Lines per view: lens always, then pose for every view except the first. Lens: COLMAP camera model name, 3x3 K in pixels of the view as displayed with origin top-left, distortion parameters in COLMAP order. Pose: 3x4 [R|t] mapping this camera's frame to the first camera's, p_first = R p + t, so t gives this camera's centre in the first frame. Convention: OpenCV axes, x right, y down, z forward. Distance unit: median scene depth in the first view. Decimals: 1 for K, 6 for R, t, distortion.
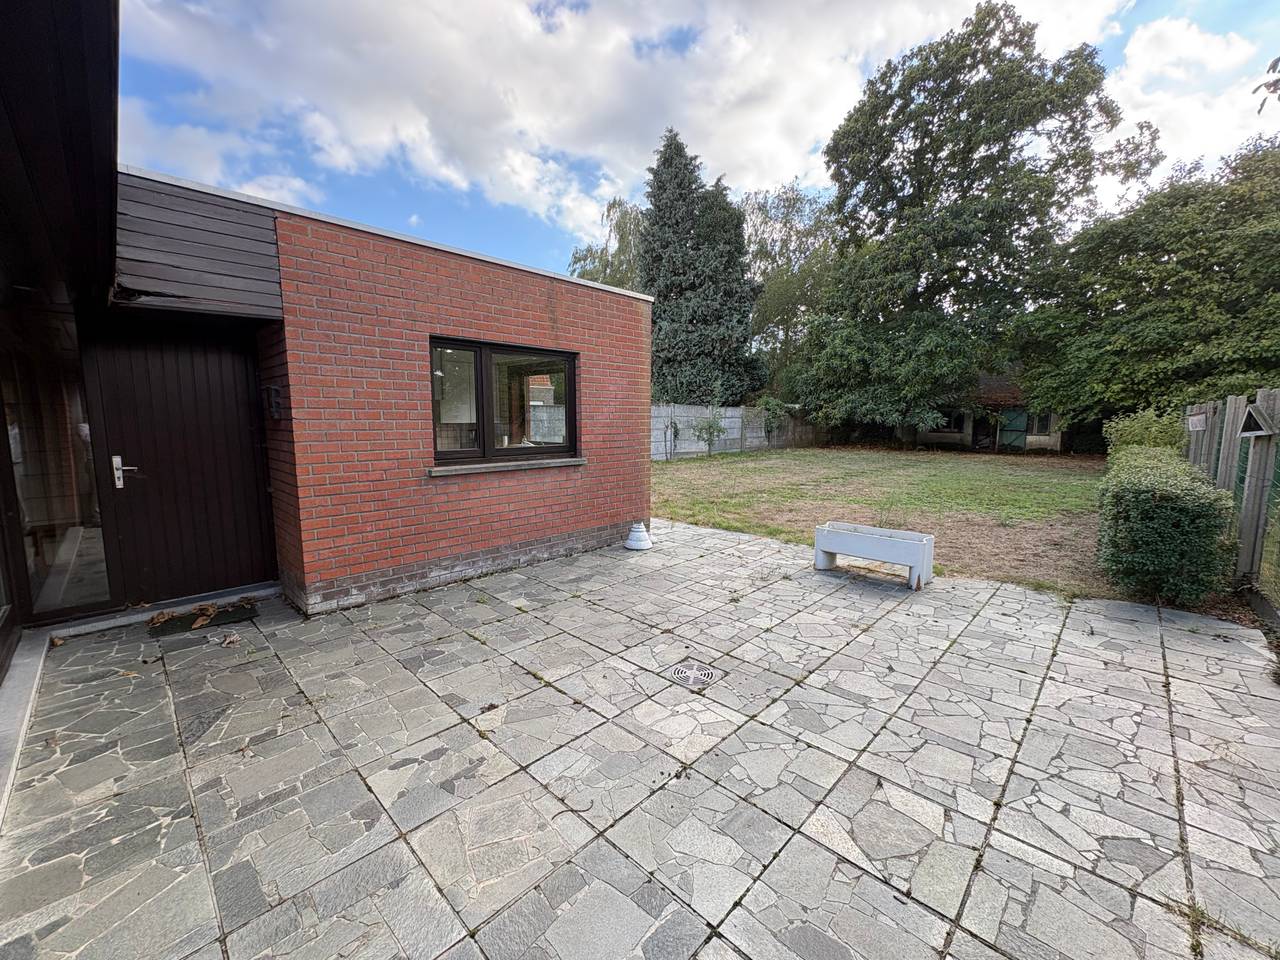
lens RADIAL K [[510.5, 0, 644.4], [0, 510.5, 478.4], [0, 0, 1]] dist [0.000162, 0.000113]
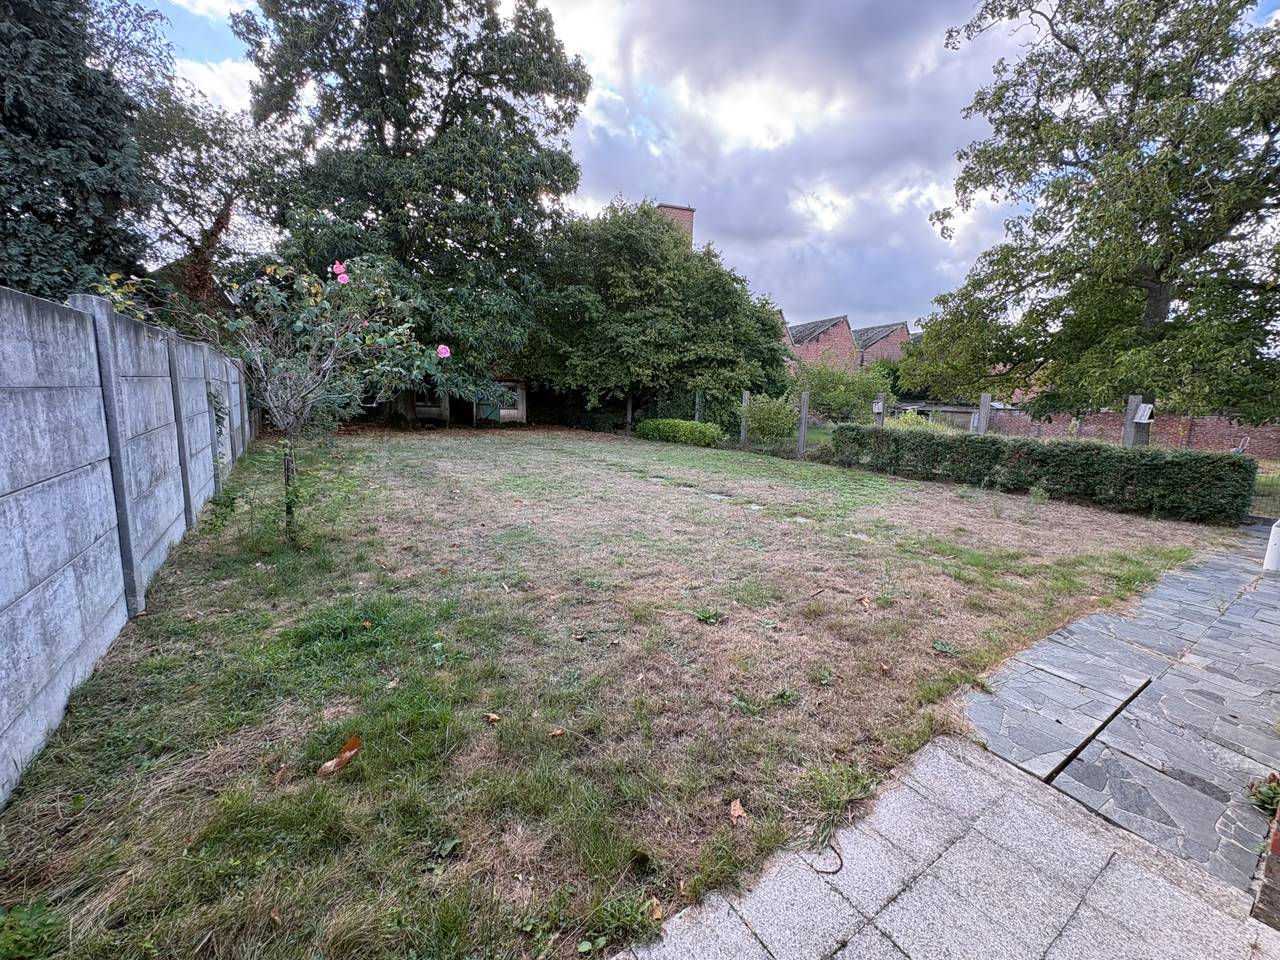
lens RADIAL K [[510.5, 0, 640.3], [0, 510.5, 478.3], [0, 0, 1]] dist [0.000162, 0.000113]
pose [[0.210622, -0.148744, 0.966185, -0.220145], [0.084590, 0.987422, 0.133573, -0.063456], [-0.973901, 0.053597, 0.220555, 0.533539]]
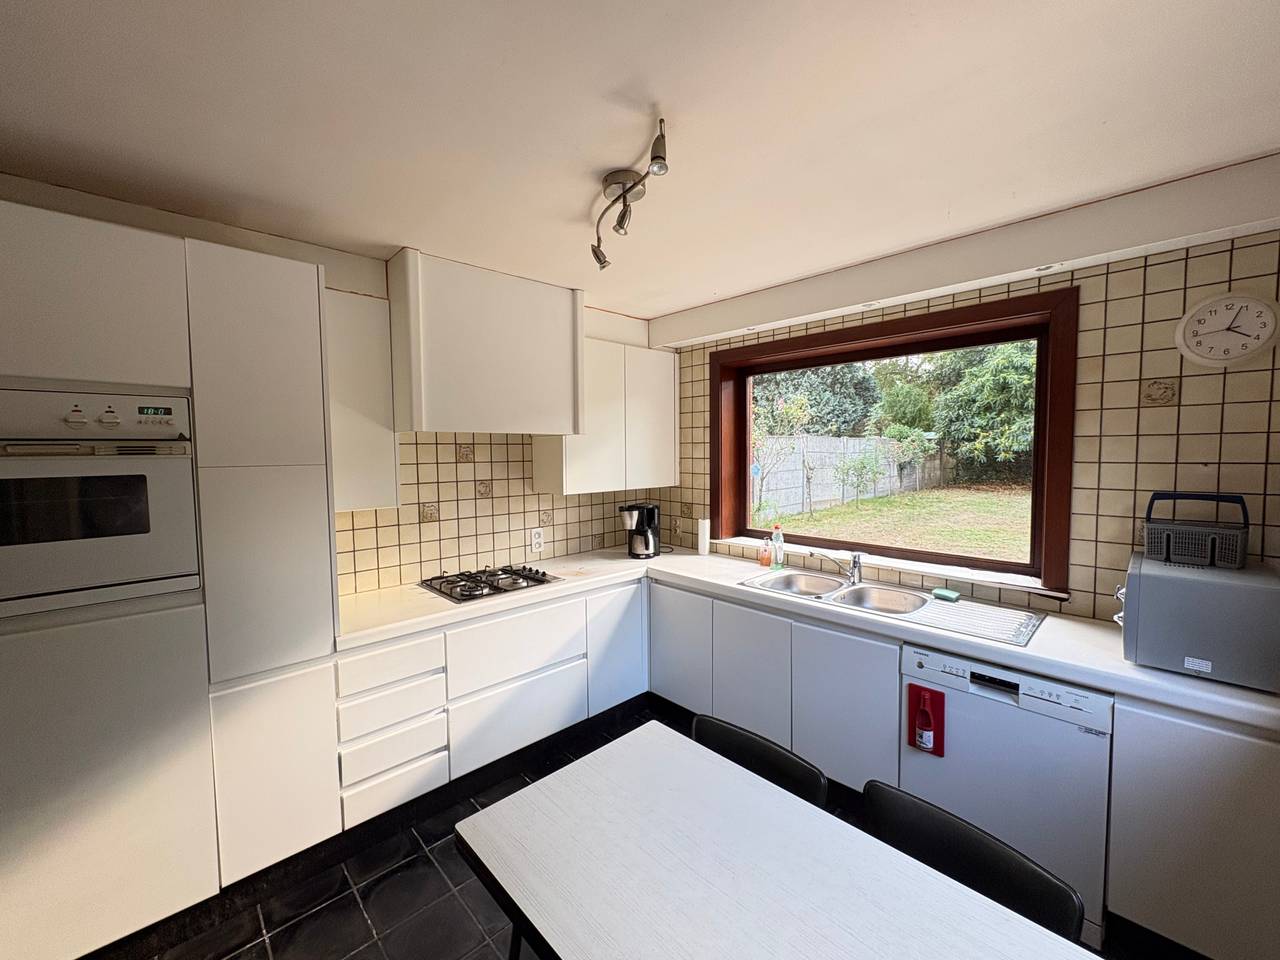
lens RADIAL K [[510.5, 0, 638.9], [0, 510.5, 482.2], [0, 0, 1]] dist [0.000162, 0.000113]
pose [[0.999080, -0.010294, -0.041630, -0.131609], [0.008113, 0.998602, -0.052229, -0.038297], [0.042110, 0.051844, 0.997767, 0.237166]]
